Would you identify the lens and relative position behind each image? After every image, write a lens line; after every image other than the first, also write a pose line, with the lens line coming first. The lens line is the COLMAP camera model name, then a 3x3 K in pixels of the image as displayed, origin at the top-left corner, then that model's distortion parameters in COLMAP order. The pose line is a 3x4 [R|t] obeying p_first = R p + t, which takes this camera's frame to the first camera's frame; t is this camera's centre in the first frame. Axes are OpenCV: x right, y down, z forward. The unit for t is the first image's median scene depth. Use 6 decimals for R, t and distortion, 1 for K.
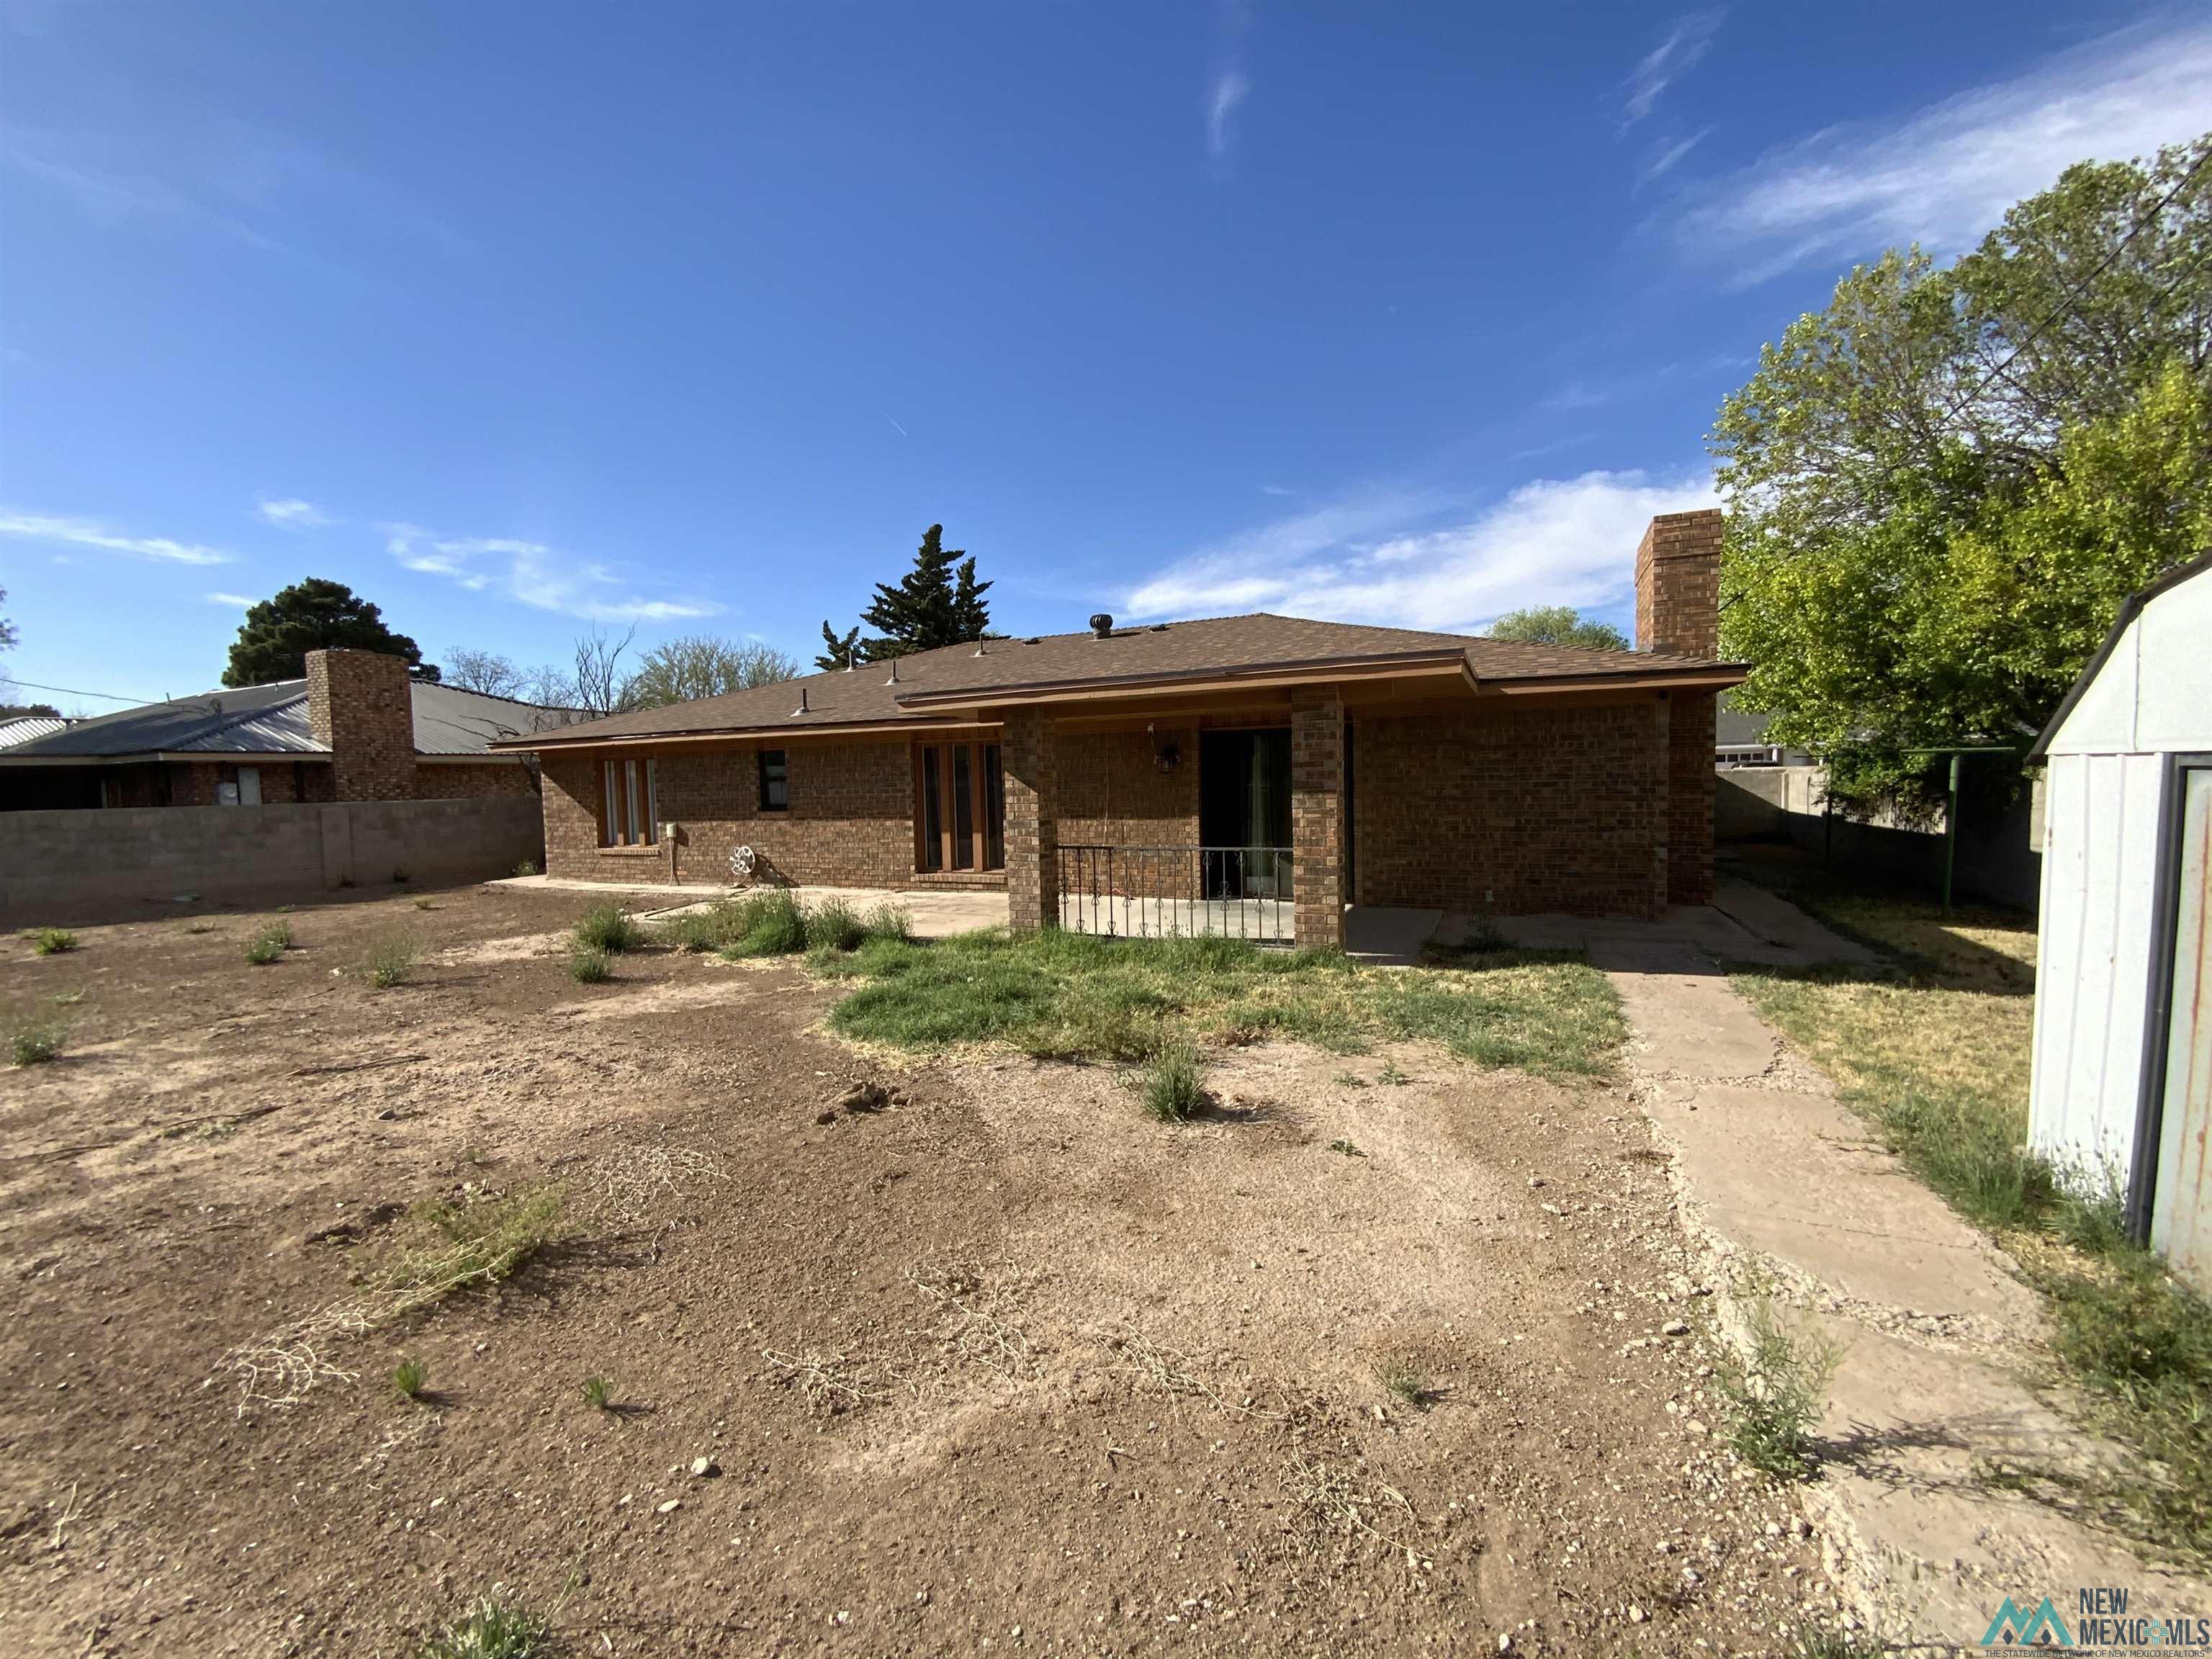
lens RADIAL K [[894.0, 0, 1106.0], [0, 894.0, 829.5], [0, 0, 1]] dist [0.000983, 0.000206]
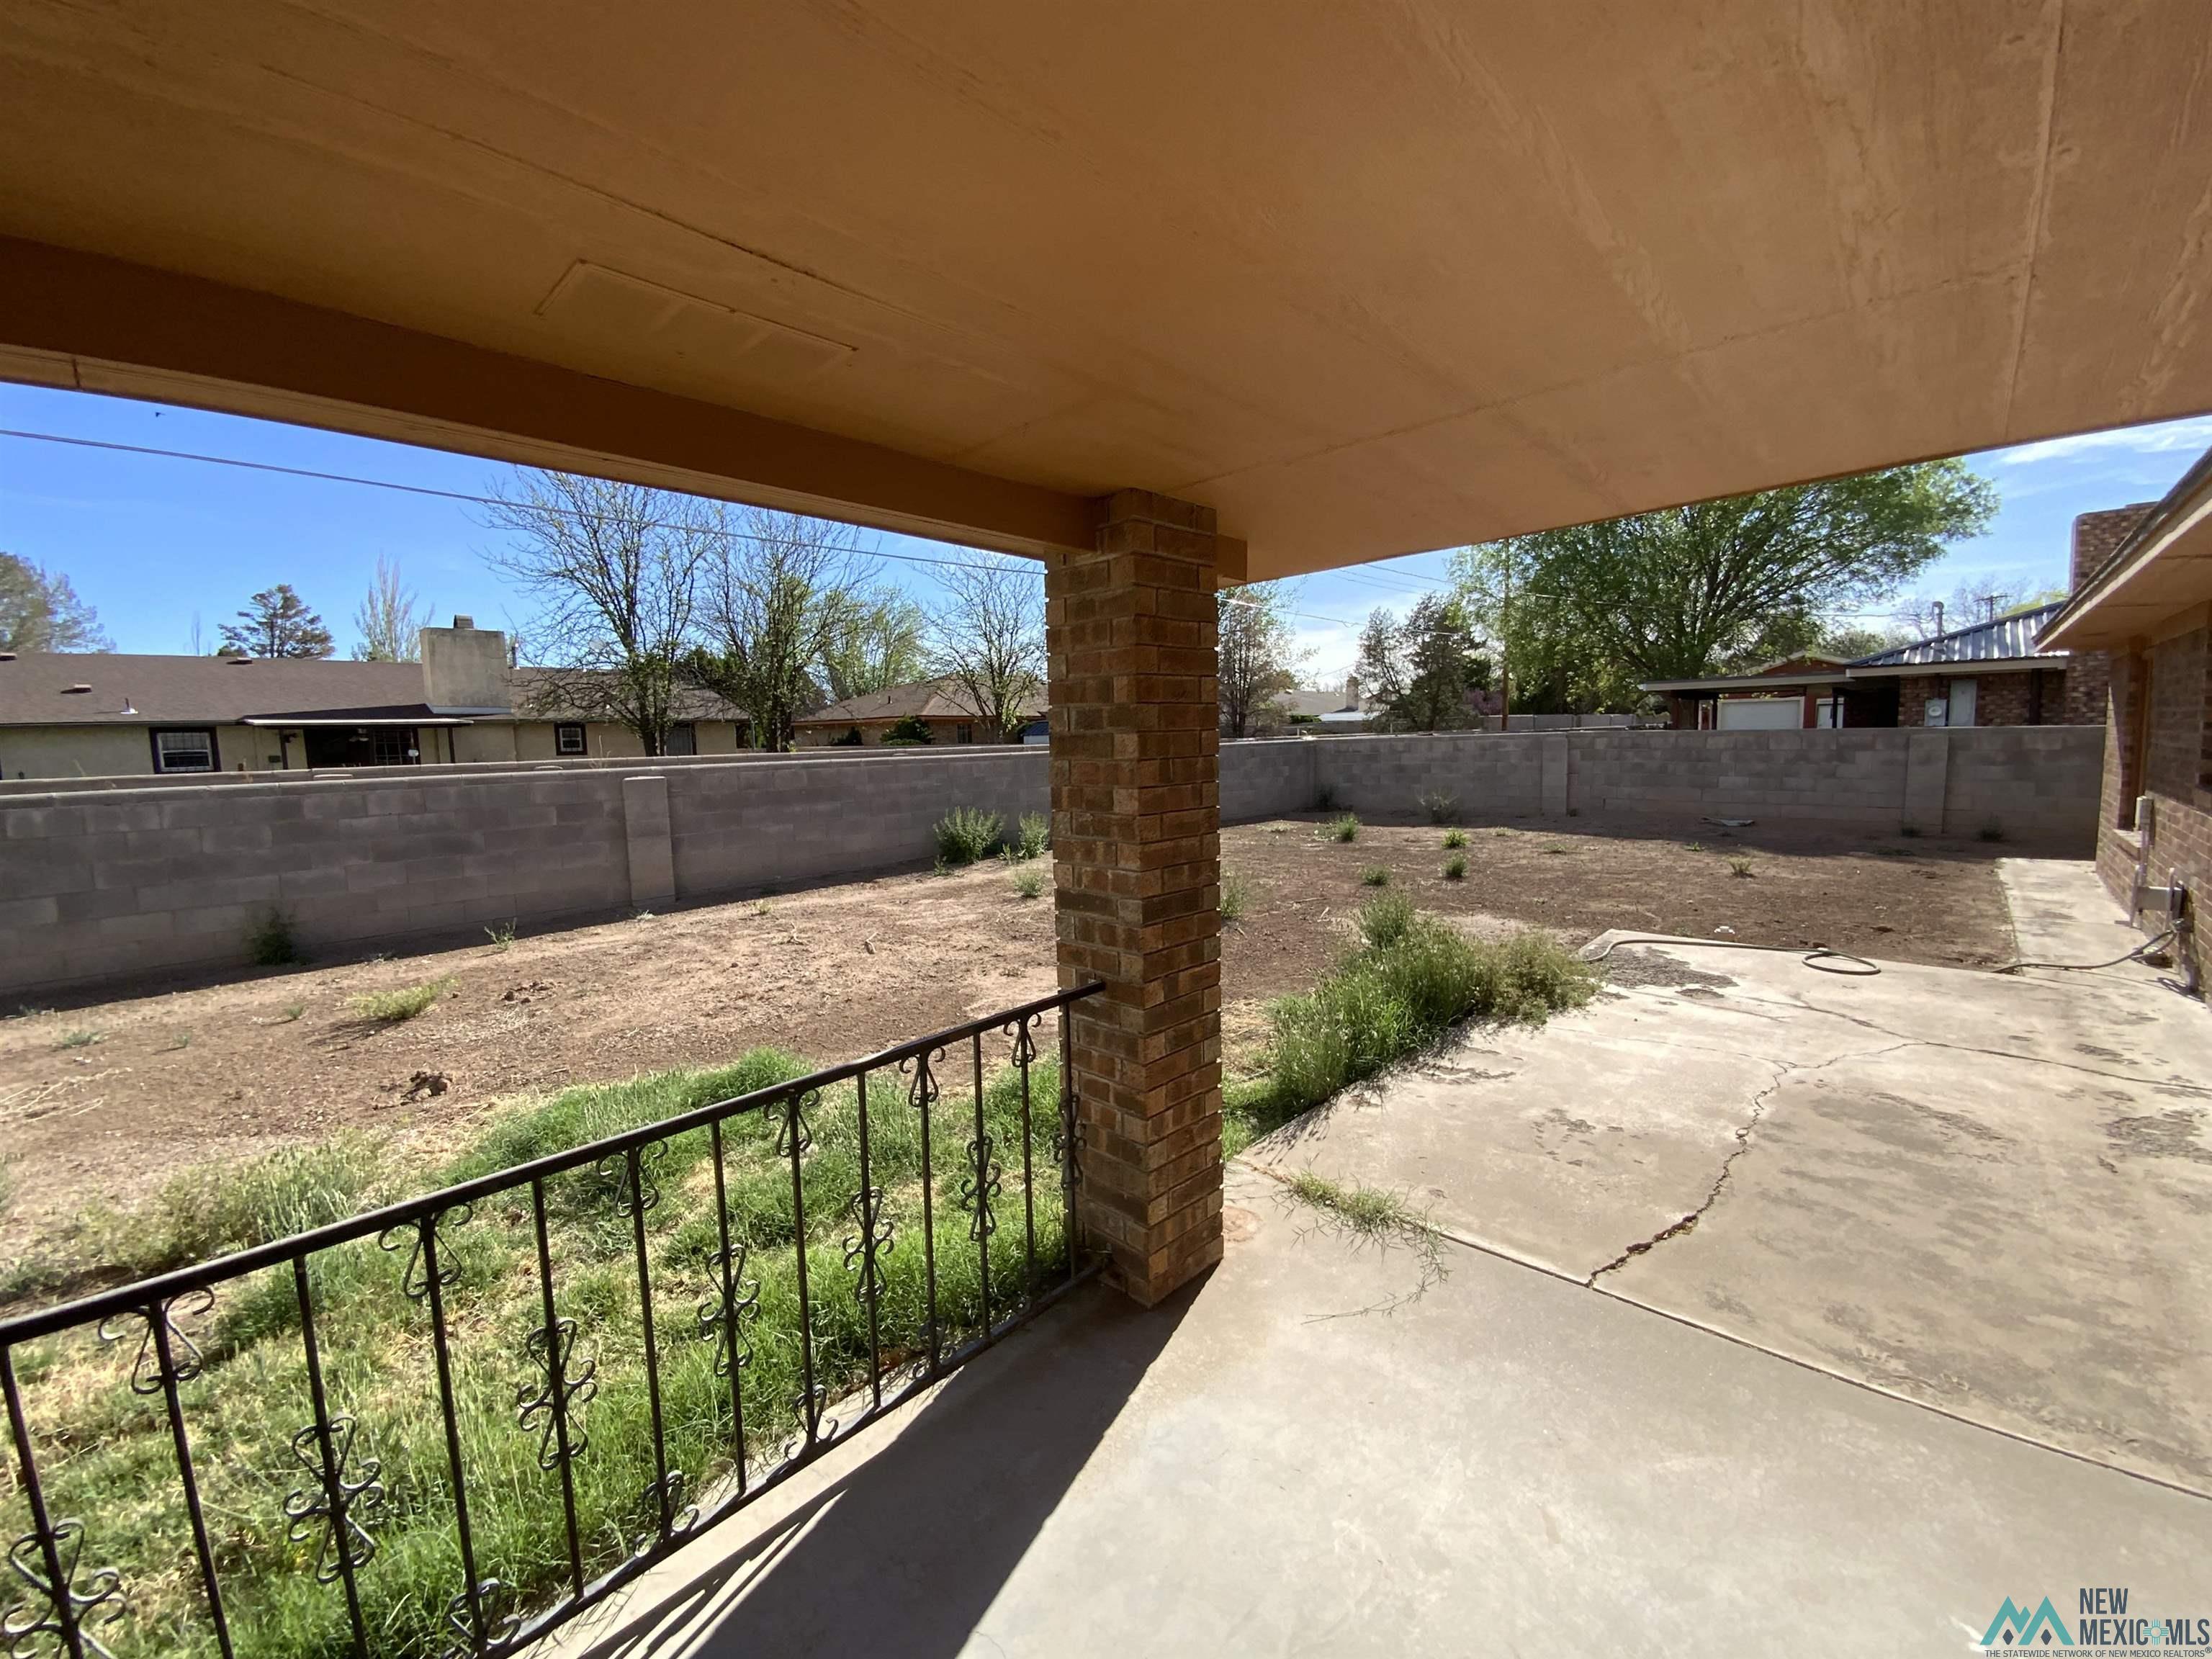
lens RADIAL K [[894.0, 0, 1106.0], [0, 894.0, 829.5], [0, 0, 1]] dist [0.000983, 0.000206]
pose [[-0.325643, 0.121577, -0.937644, 0.088508], [-0.027552, 0.990057, 0.137942, -0.028195], [0.945091, 0.070754, -0.319056, 0.600772]]
